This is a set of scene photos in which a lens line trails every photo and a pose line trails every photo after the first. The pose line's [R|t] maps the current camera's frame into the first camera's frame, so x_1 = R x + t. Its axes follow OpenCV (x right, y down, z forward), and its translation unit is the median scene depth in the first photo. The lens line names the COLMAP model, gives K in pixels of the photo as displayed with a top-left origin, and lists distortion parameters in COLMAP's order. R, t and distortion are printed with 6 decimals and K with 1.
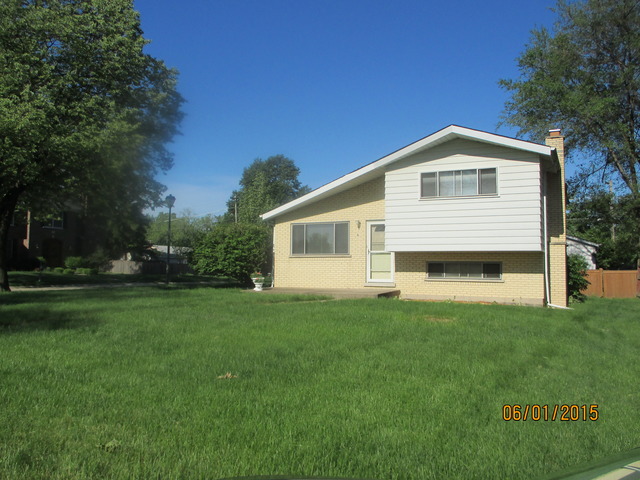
lens RADIAL K [[552.3, 0, 321.3], [0, 552.3, 223.0], [0, 0, 1]] dist [-0.011033, -0.024038]
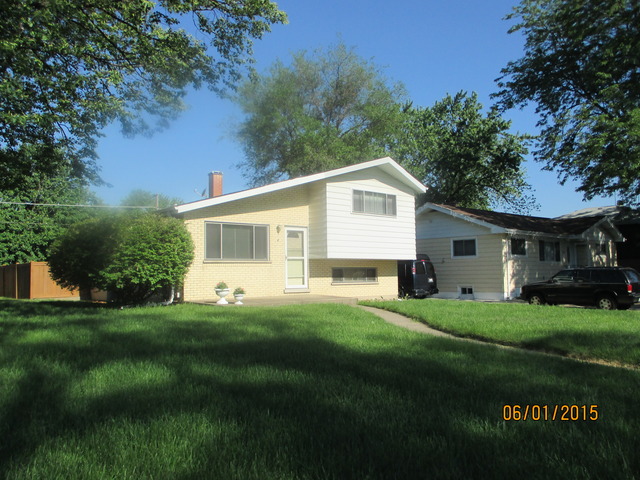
lens RADIAL K [[552.3, 0, 321.3], [0, 552.3, 223.0], [0, 0, 1]] dist [-0.011033, -0.024038]
pose [[0.369339, 0.074642, 0.926292, -0.810366], [-0.064744, 0.996414, -0.054477, 0.040164], [-0.927037, -0.039852, 0.372847, 0.578981]]
